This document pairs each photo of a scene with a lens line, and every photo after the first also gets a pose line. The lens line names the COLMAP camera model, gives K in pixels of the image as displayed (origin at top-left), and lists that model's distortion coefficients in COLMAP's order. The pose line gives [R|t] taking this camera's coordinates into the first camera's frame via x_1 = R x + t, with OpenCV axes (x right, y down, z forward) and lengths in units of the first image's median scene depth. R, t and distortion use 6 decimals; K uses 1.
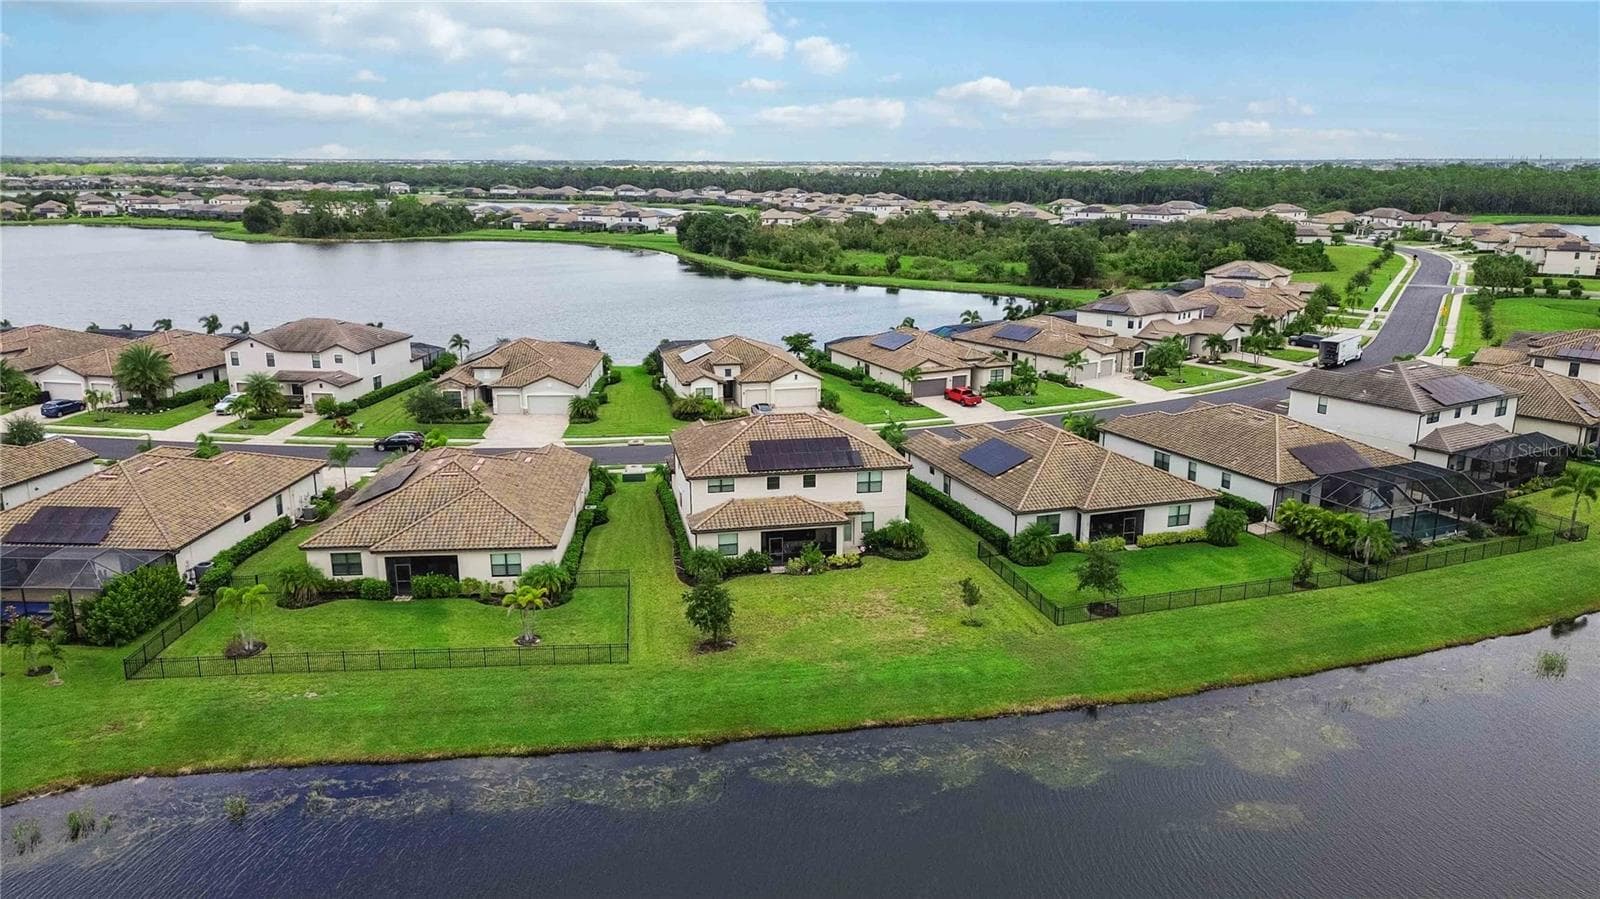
lens RADIAL K [[1117.5, 0, 797.8], [0, 1117.5, 451.6], [0, 0, 1]] dist [0.063032, -0.059404]
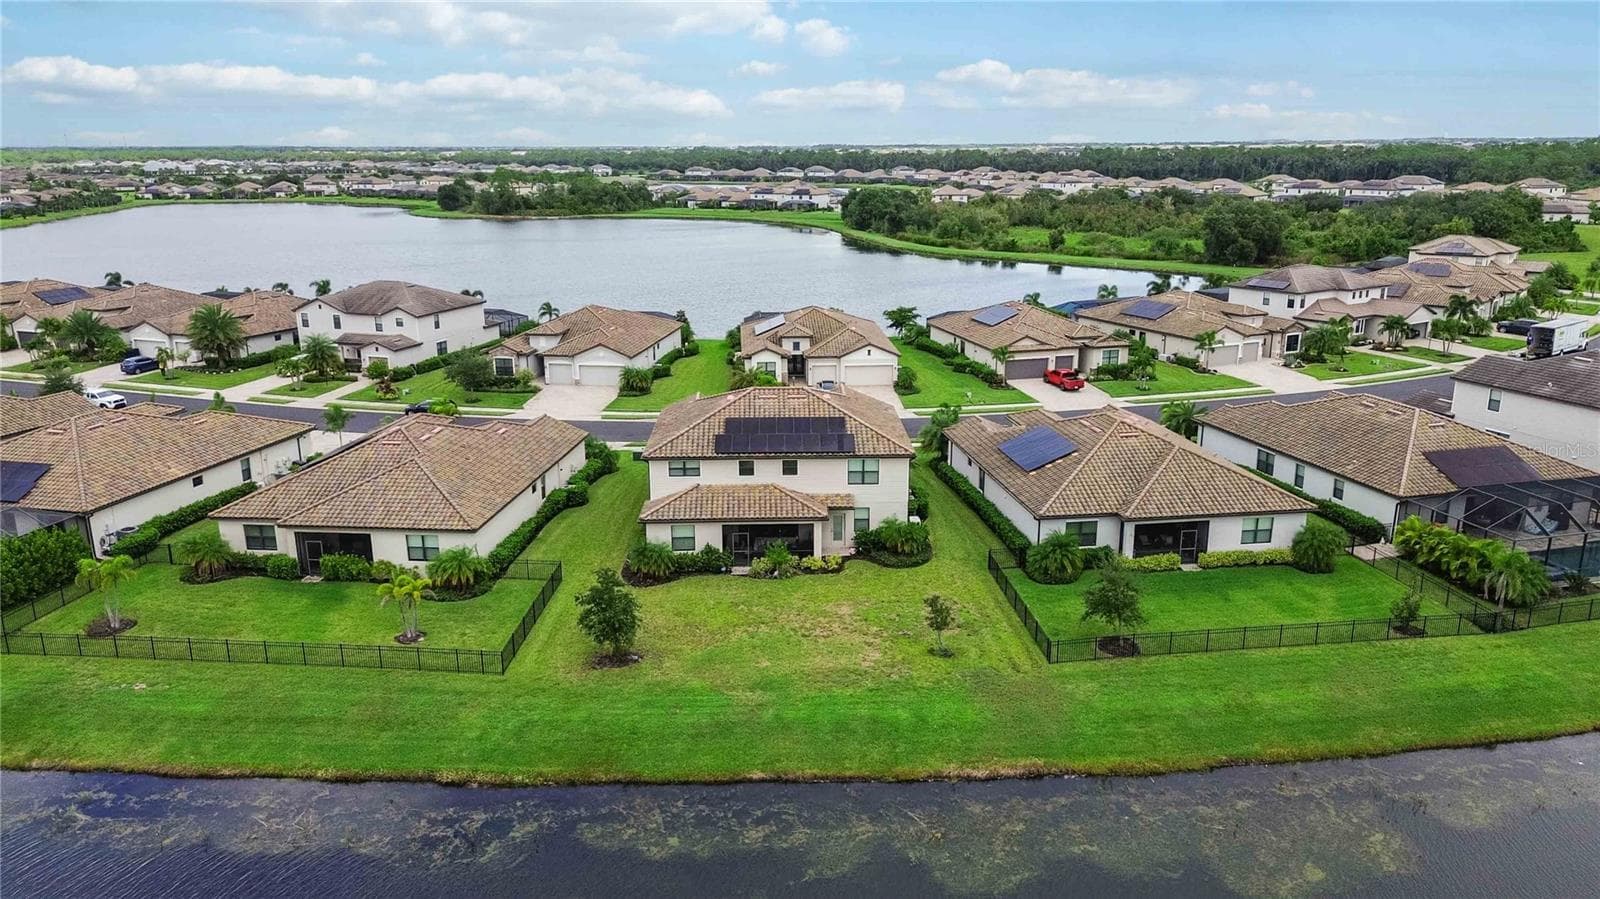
lens RADIAL K [[1117.5, 0, 799.7], [0, 1117.5, 451.4], [0, 0, 1]] dist [0.063032, -0.059404]
pose [[0.984070, 0.039330, -0.173376, 0.159412], [-0.037041, 0.999179, 0.016417, -0.000043], [0.173880, -0.009733, 0.984719, 0.163700]]
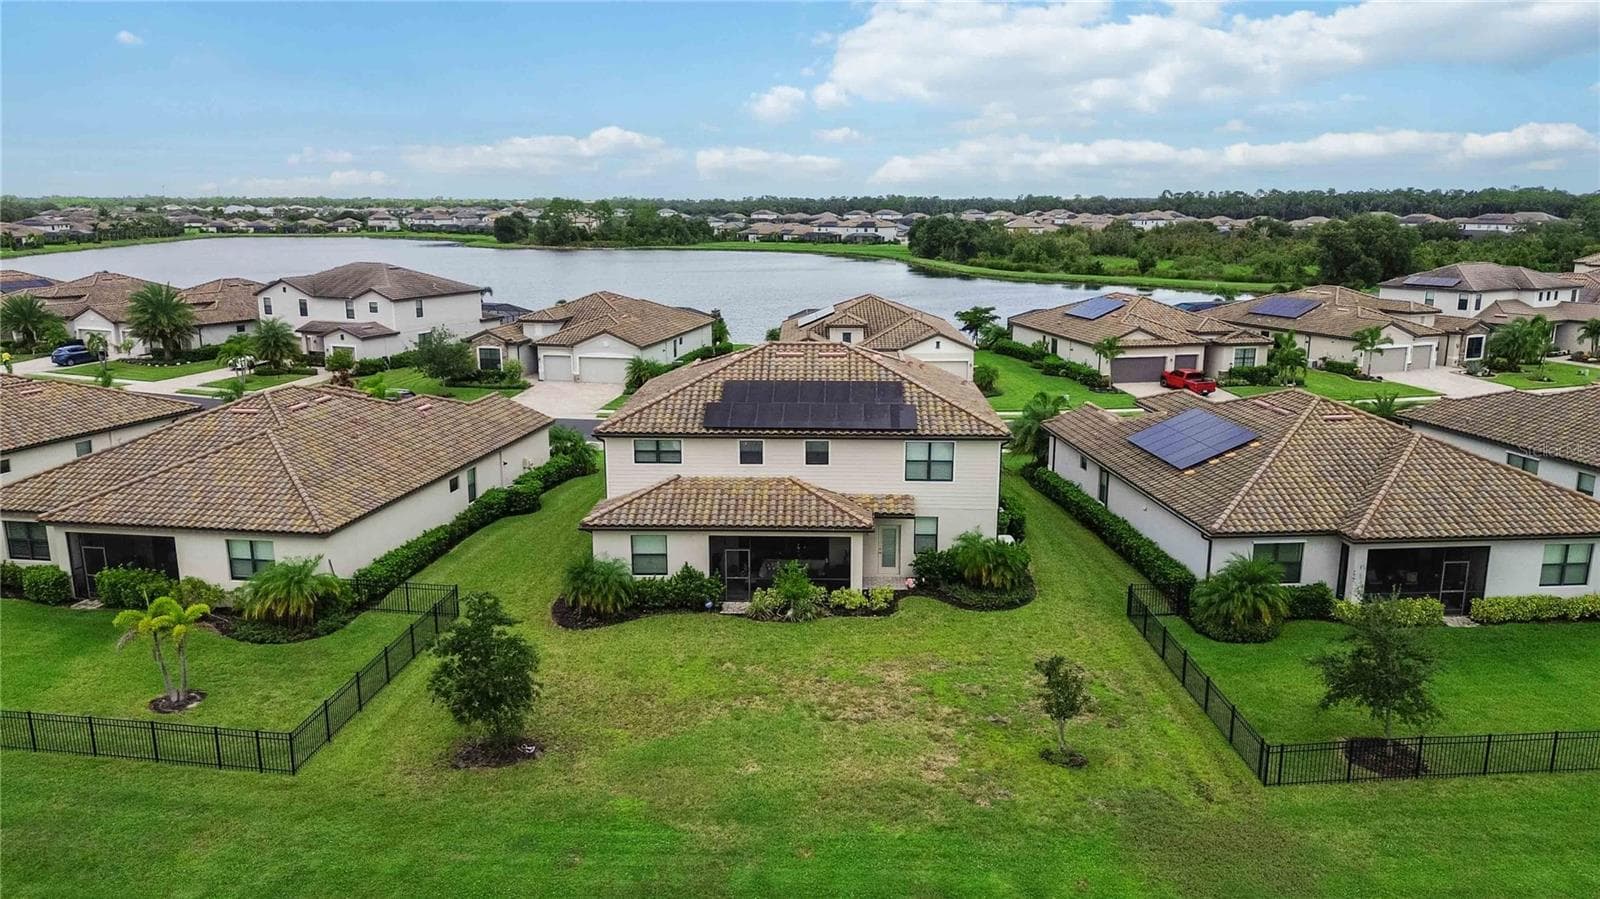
lens RADIAL K [[1123.2, 0, 797.9], [0, 1123.2, 449.5], [0, 0, 1]] dist [0.048405, -0.036483]
pose [[0.971316, 0.047434, -0.233014, 0.127562], [-0.055670, 0.998031, -0.028894, 0.040246], [0.231185, 0.041037, 0.972044, 0.442054]]
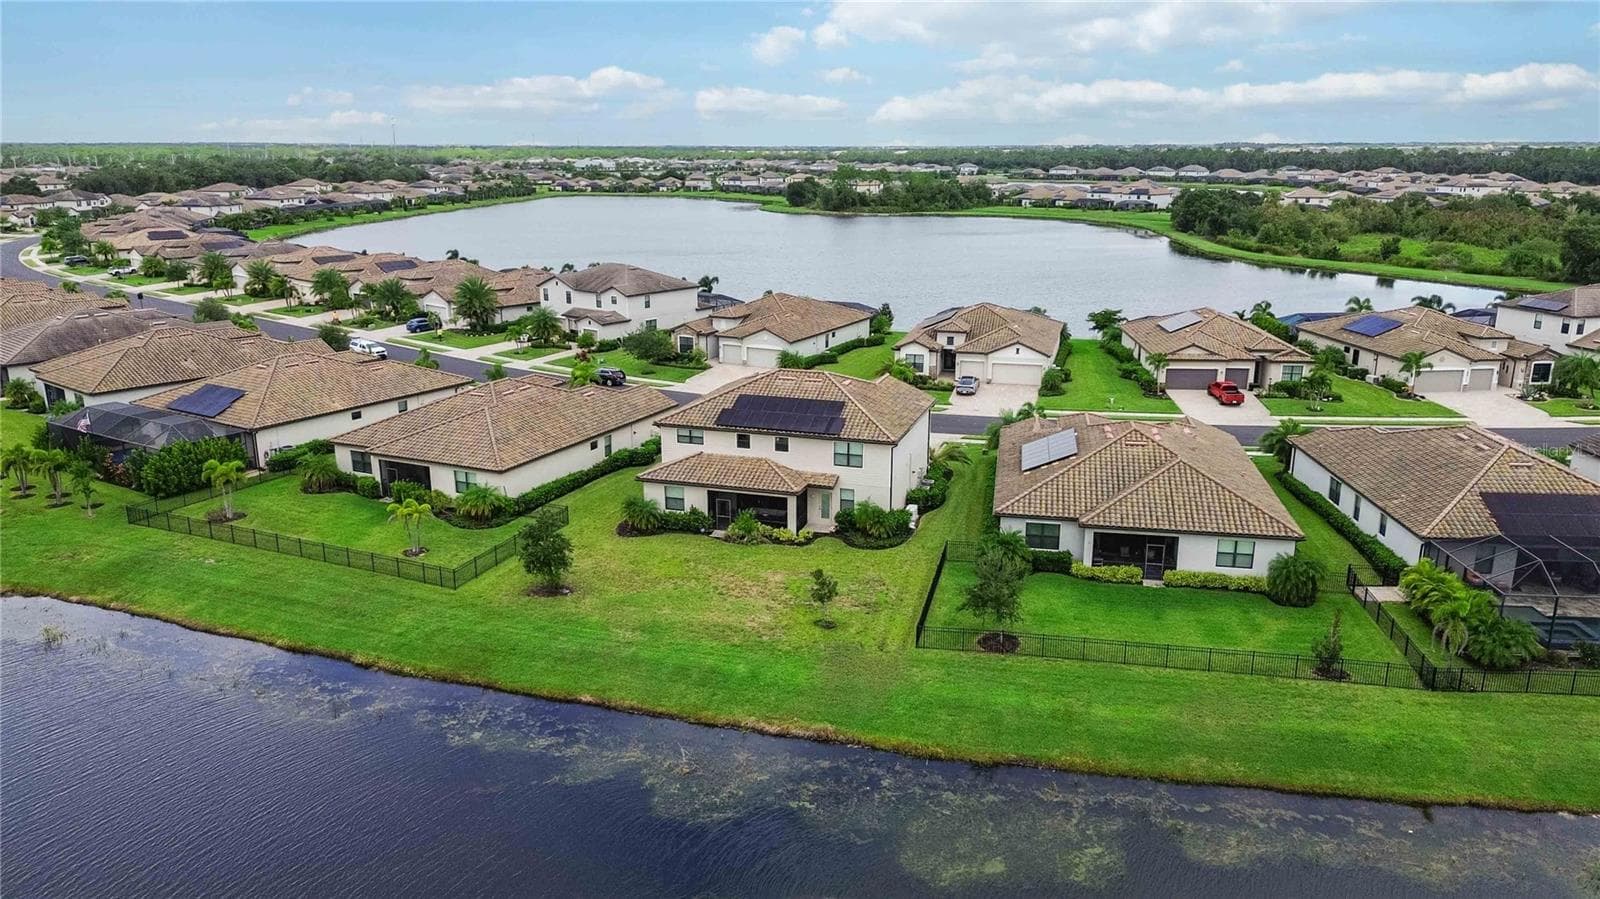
lens RADIAL K [[1117.5, 0, 806.7], [0, 1117.5, 448.7], [0, 0, 1]] dist [0.063032, -0.059404]
pose [[0.873101, 0.124426, -0.471394, 0.440961], [-0.119736, 0.991997, 0.040070, -0.008388], [0.472607, 0.021458, 0.881012, 0.209468]]
